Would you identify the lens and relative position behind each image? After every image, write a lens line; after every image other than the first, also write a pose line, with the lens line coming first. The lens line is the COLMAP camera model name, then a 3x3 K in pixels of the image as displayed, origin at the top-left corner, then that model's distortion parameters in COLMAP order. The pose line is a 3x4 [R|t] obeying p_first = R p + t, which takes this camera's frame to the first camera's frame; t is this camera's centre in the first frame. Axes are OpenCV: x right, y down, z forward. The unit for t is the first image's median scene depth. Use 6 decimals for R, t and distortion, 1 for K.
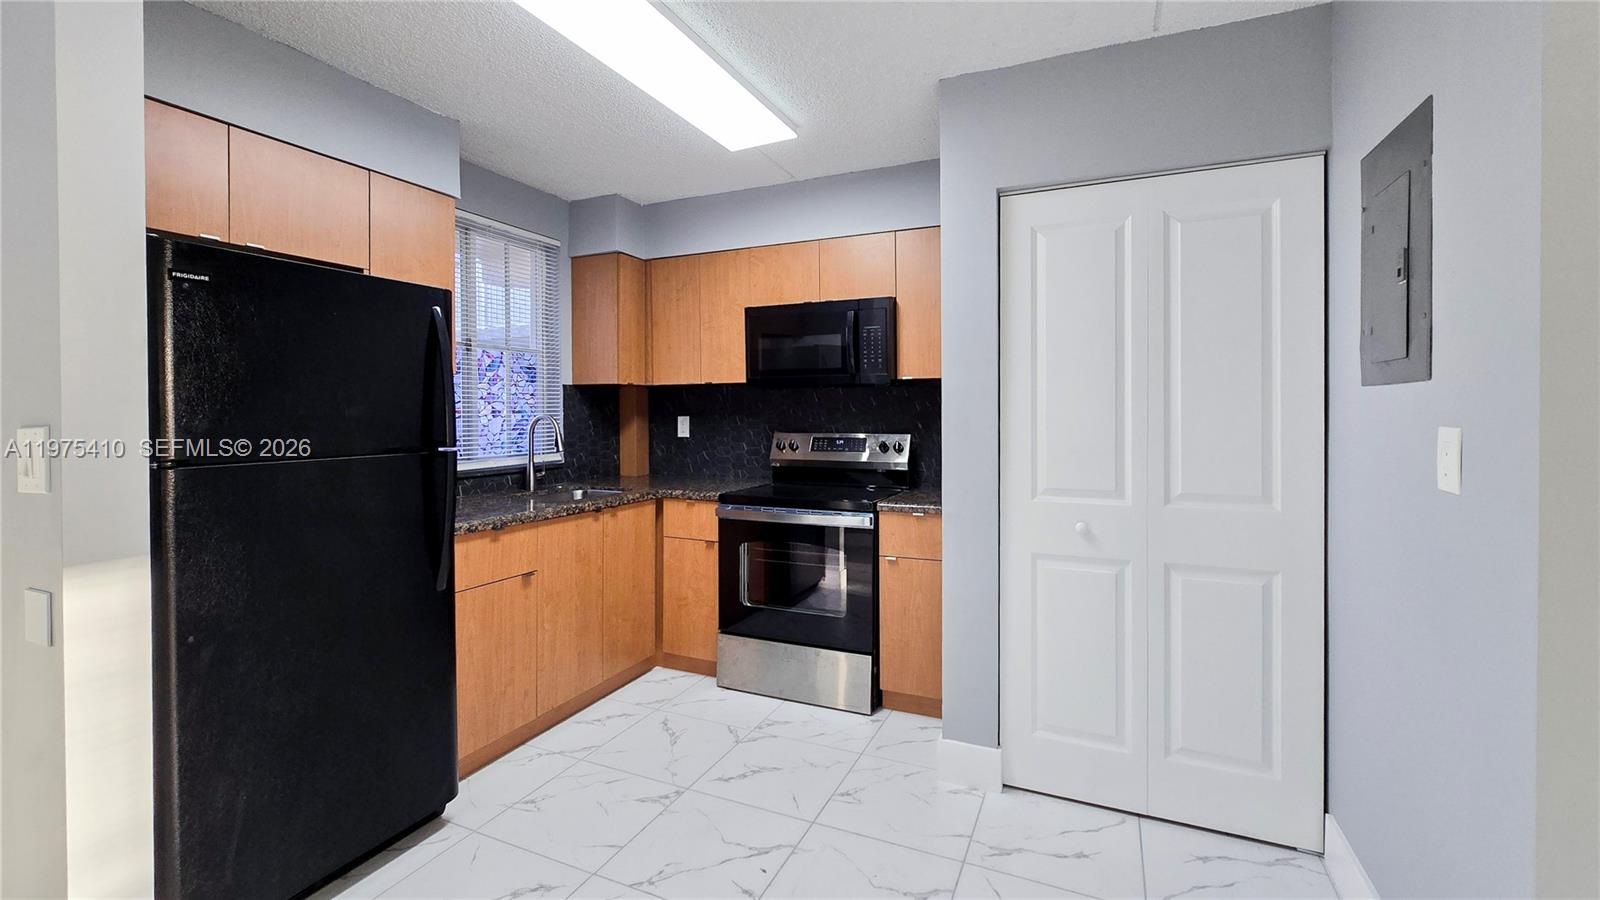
lens RADIAL K [[681.5, 0, 799.7], [0, 681.5, 415.4], [0, 0, 1]] dist [-0.000113, -0.000020]
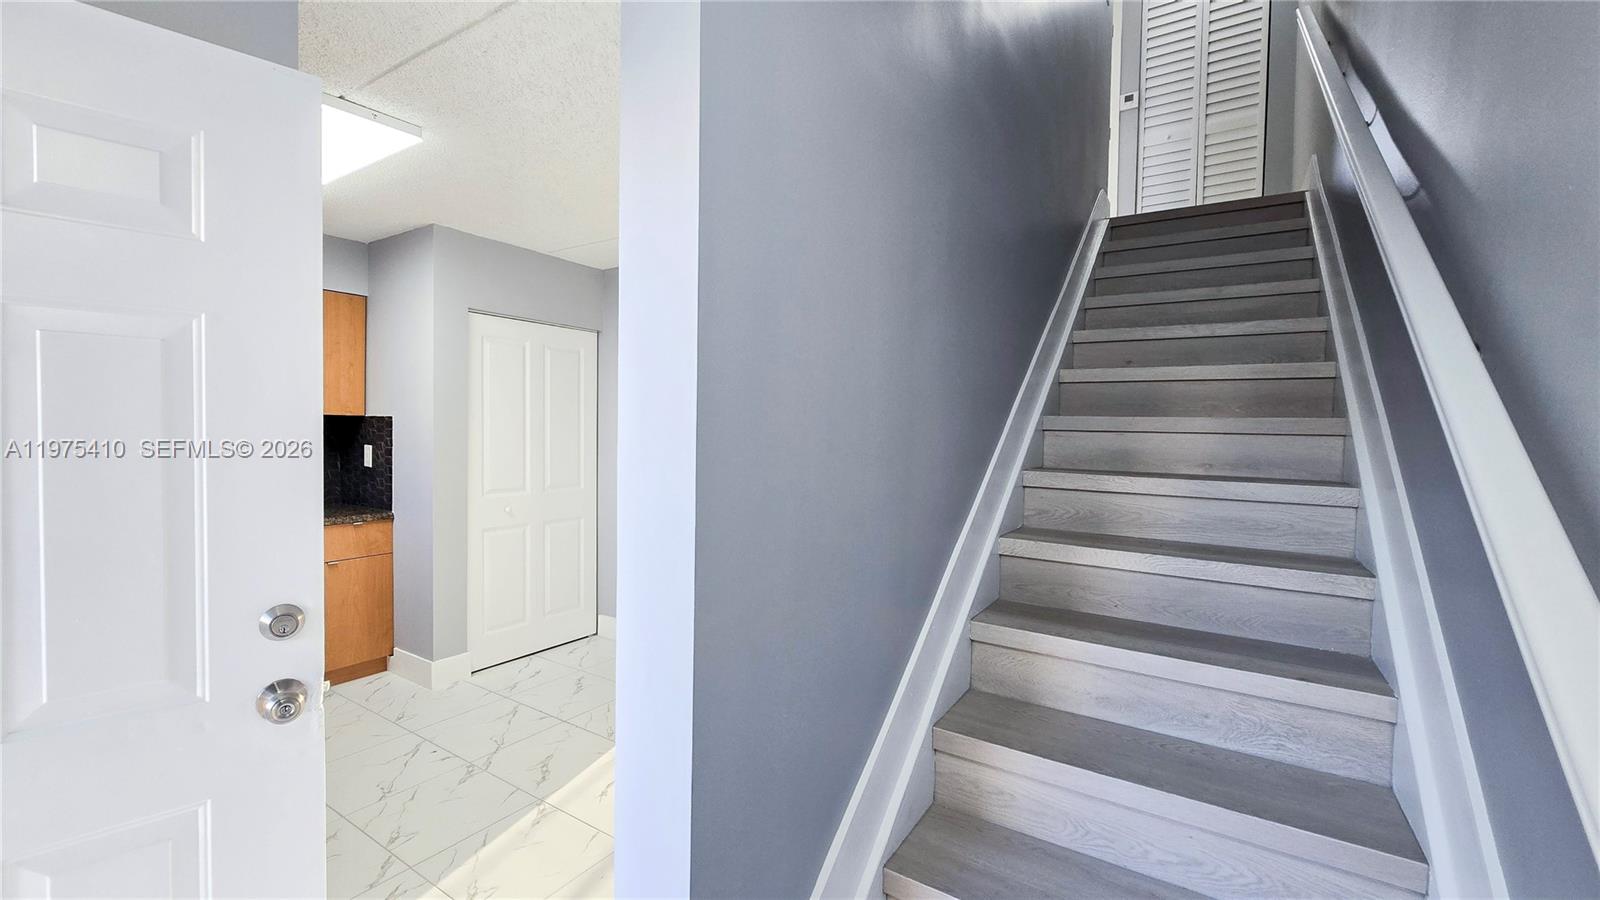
lens RADIAL K [[661.6, 0, 798.9], [0, 661.6, 444.2], [0, 0, 1]] dist [-0.001817, -0.000218]
pose [[0.155446, -0.020787, 0.987626, -1.582265], [-0.010831, 0.999683, 0.022745, -0.074240], [-0.987785, -0.014232, 0.155172, -0.033891]]
